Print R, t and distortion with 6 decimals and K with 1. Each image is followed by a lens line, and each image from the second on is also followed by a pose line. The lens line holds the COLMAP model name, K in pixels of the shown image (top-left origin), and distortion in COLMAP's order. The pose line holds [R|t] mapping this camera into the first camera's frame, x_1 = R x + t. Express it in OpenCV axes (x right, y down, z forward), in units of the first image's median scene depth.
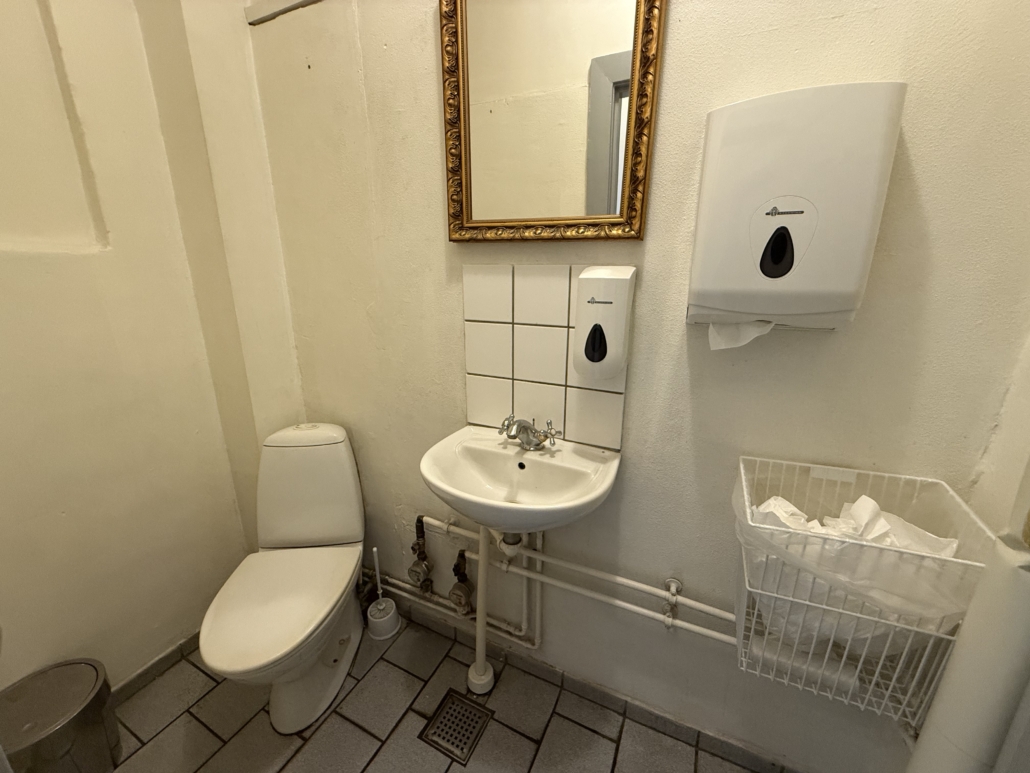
lens RADIAL K [[414.9, 0, 510.3], [0, 414.9, 386.2], [0, 0, 1]] dist [0.002321, -0.000011]
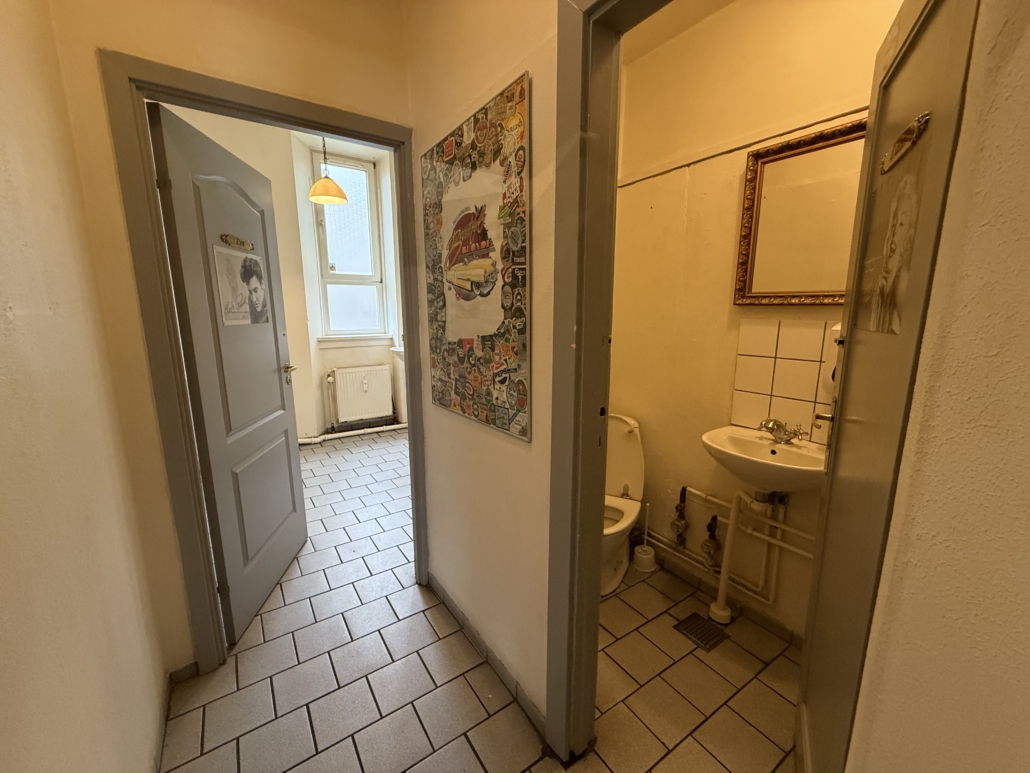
lens RADIAL K [[414.9, 0, 510.3], [0, 414.9, 386.2], [0, 0, 1]] dist [0.002321, -0.000011]
pose [[0.865526, 0.088351, -0.493009, -0.071494], [-0.136210, 0.988742, -0.061939, 0.167687], [0.481987, 0.120763, 0.867816, -0.726172]]
